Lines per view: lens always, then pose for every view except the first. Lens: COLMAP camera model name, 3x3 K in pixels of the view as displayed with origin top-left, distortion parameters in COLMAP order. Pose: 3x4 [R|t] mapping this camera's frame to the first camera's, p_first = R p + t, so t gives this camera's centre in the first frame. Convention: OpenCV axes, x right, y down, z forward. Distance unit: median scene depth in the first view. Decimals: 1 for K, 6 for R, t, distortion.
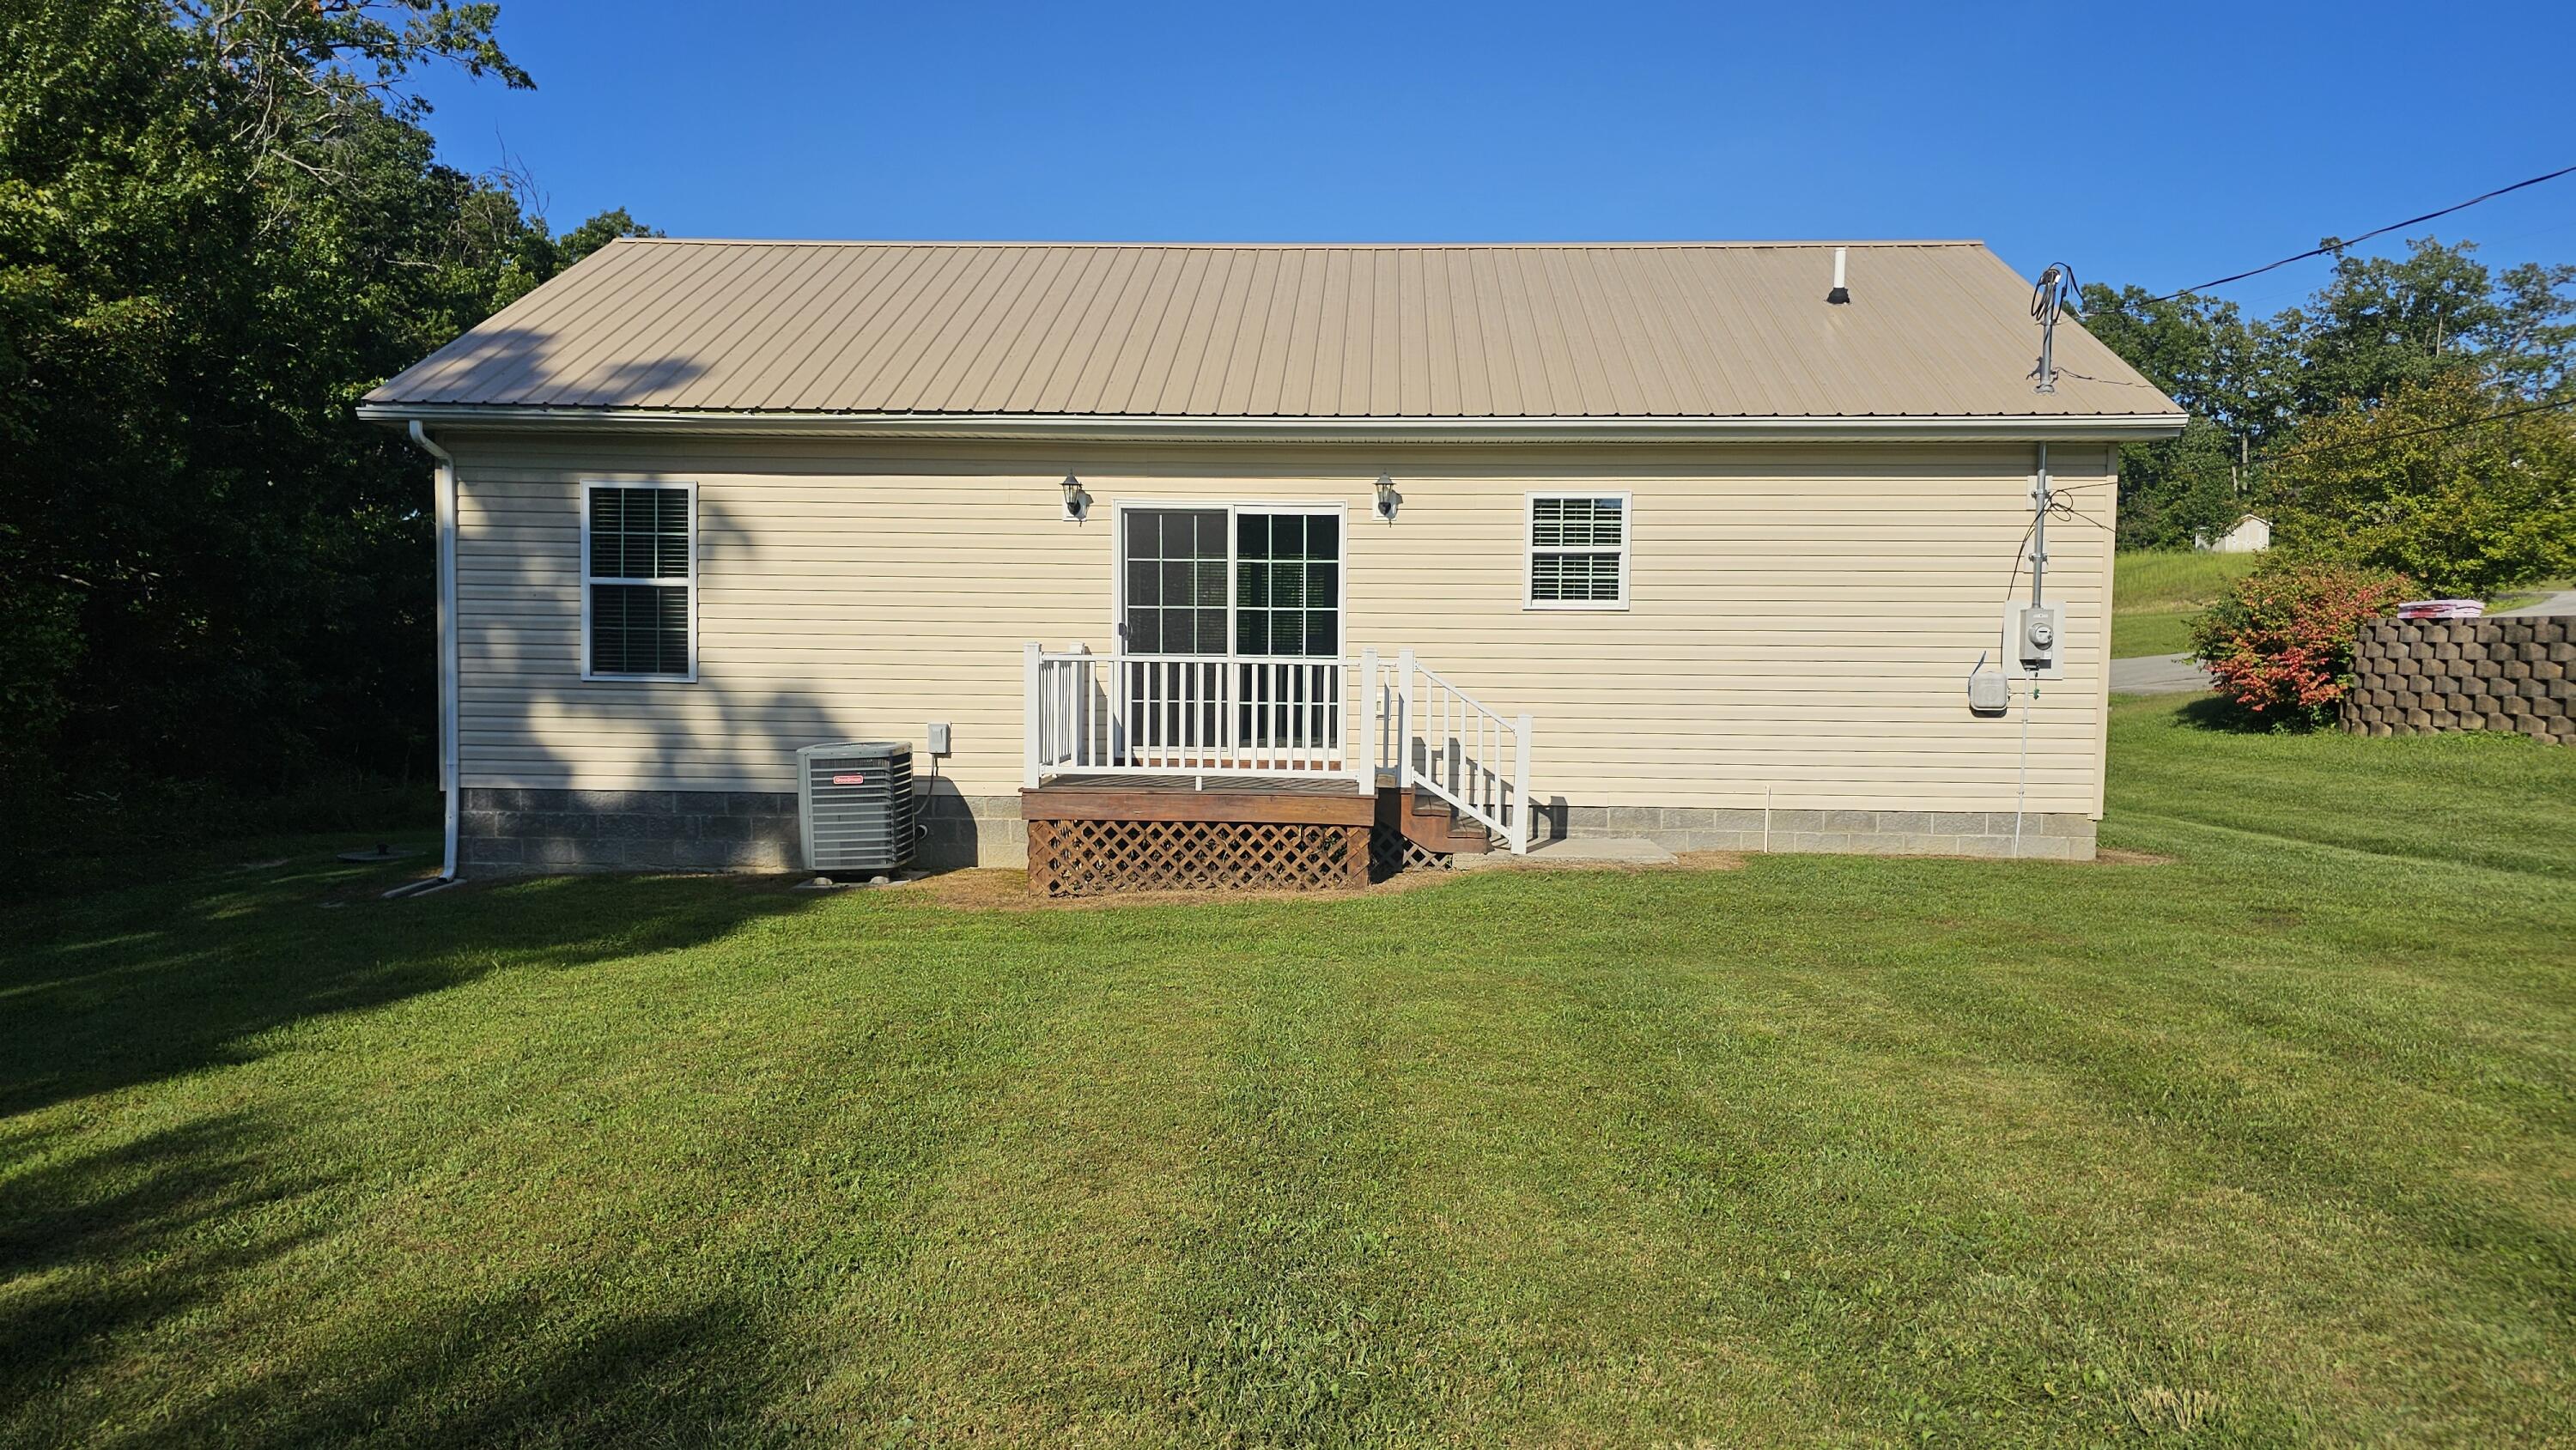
lens RADIAL K [[1732.4, 0, 1313.4], [0, 1732.4, 707.6], [0, 0, 1]] dist [0.064419, -0.057283]
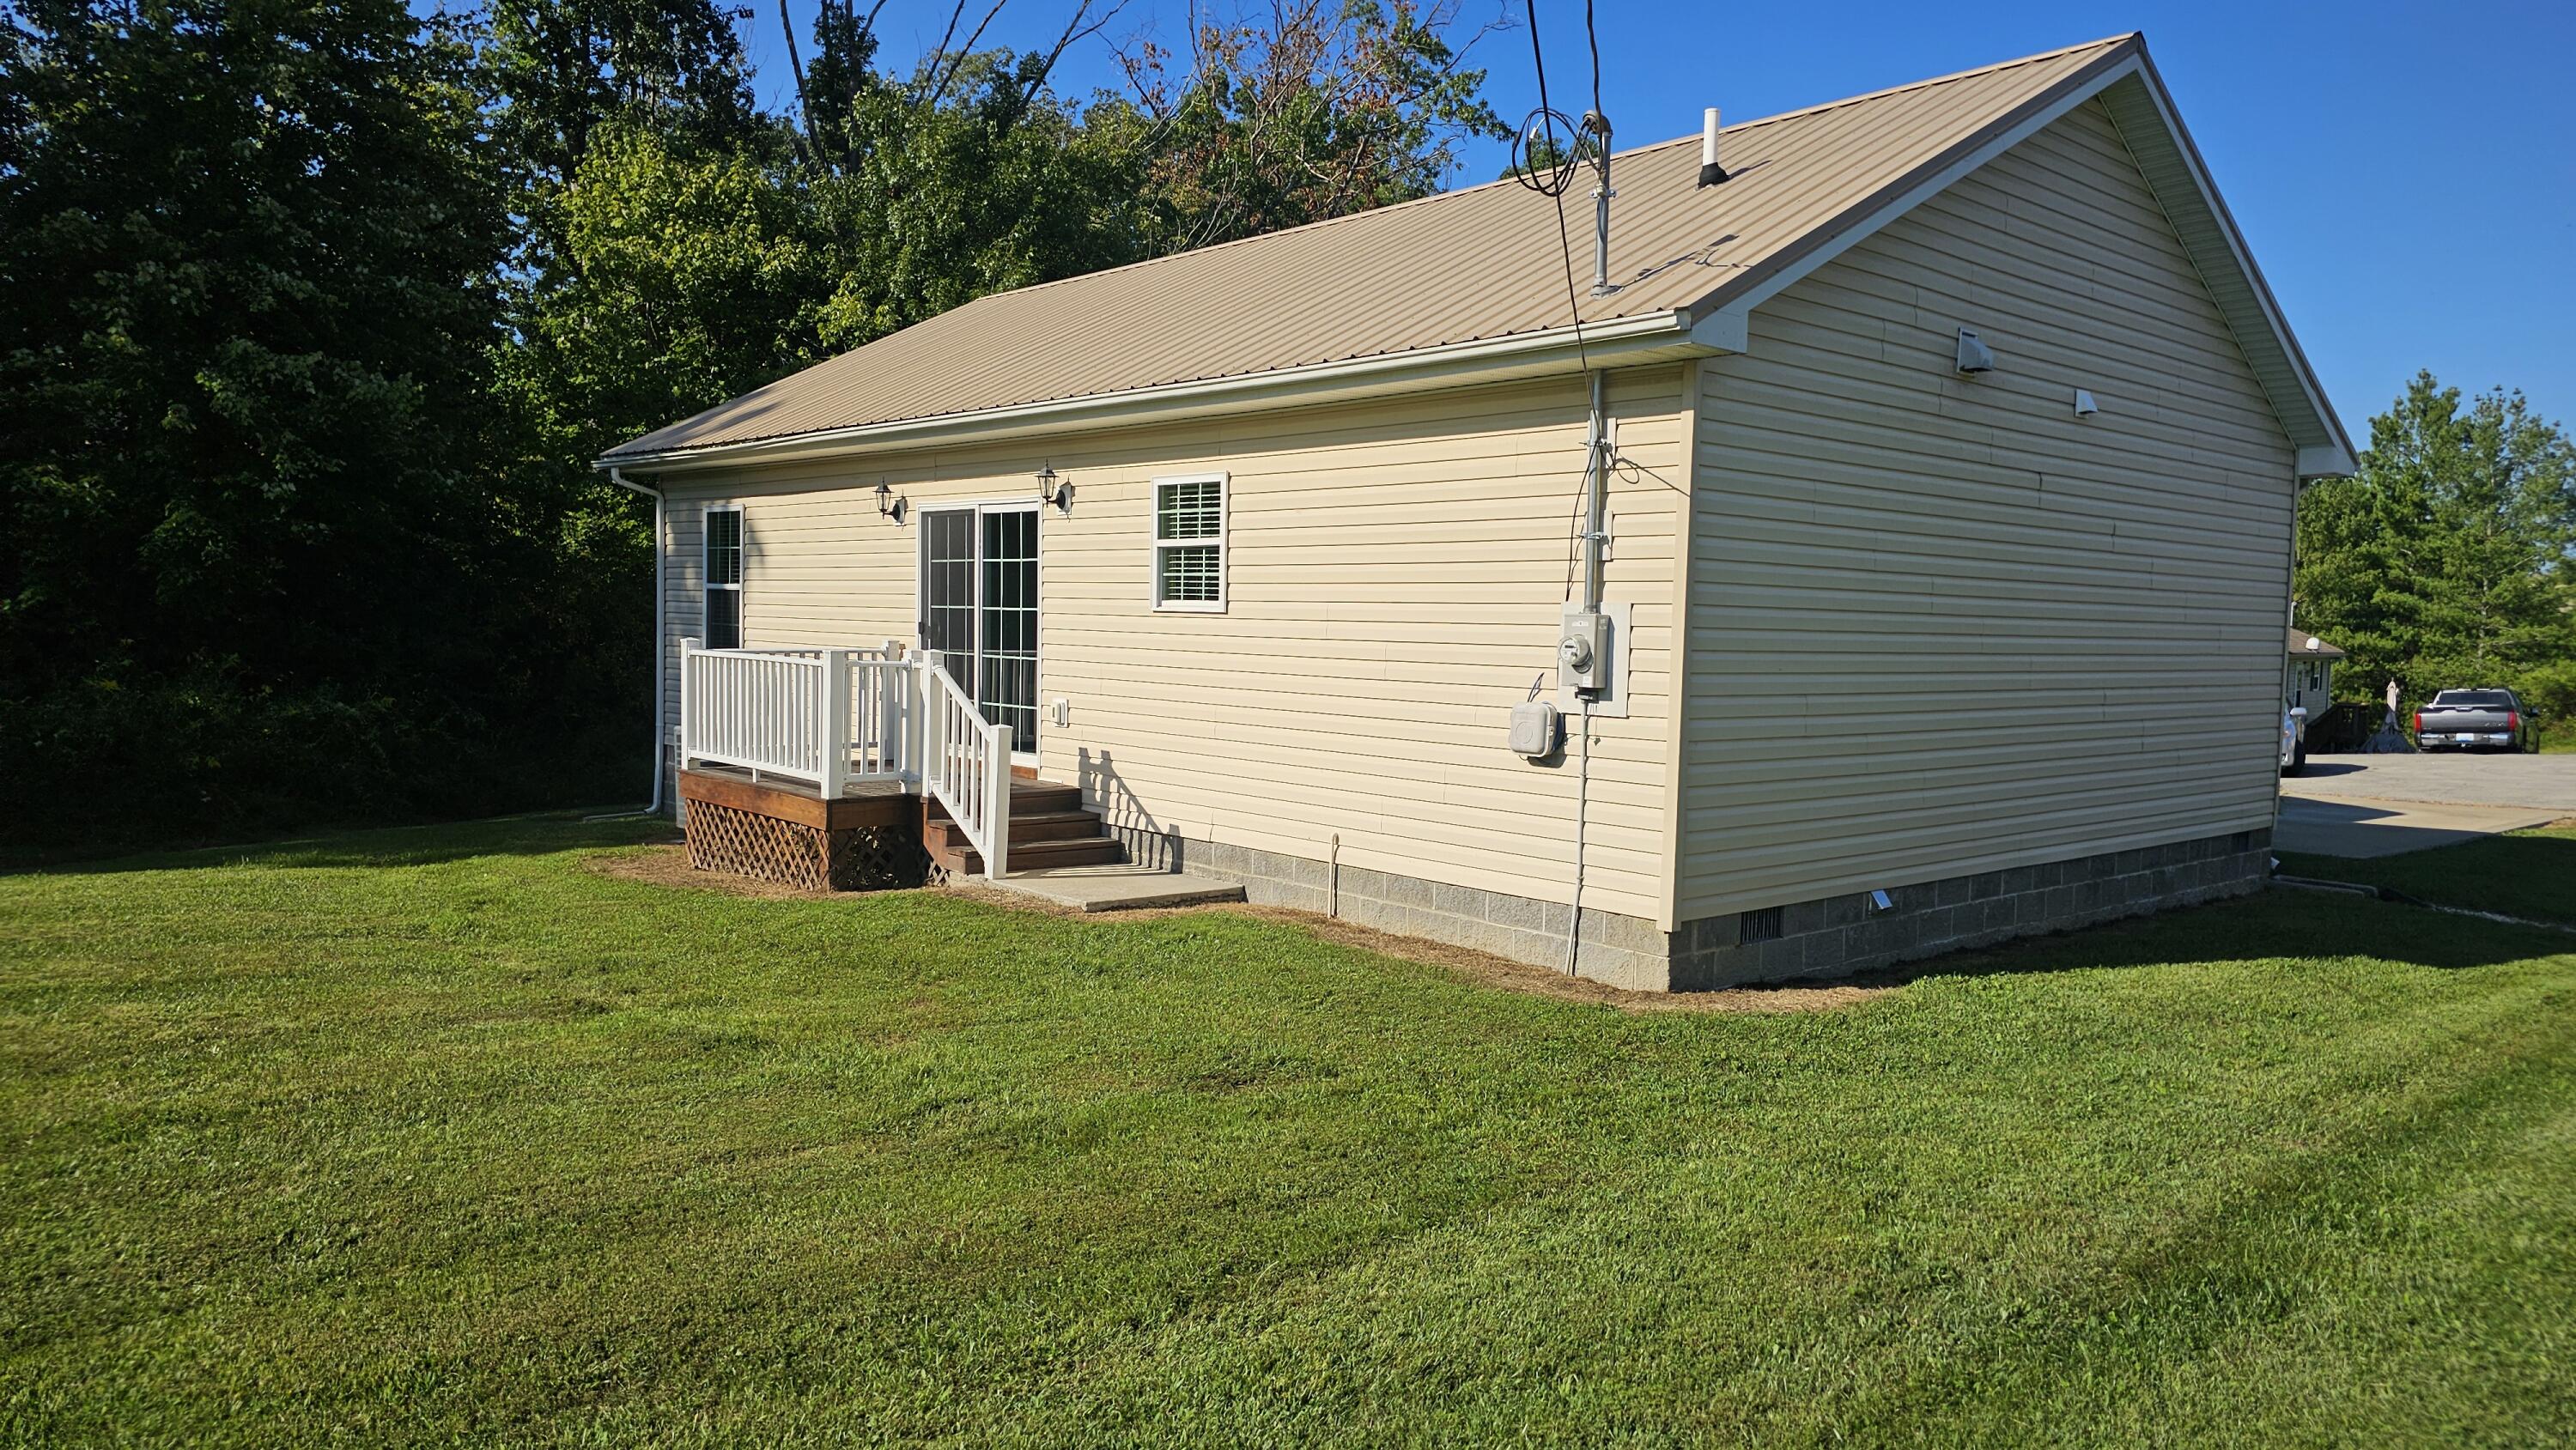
lens RADIAL K [[1732.4, 0, 1306.7], [0, 1732.4, 705.2], [0, 0, 1]] dist [0.064419, -0.057283]
pose [[0.698801, 0.042365, -0.714061, 0.810962], [-0.040566, 0.998985, 0.019570, -0.029101], [0.714165, 0.015291, 0.699810, 0.436272]]
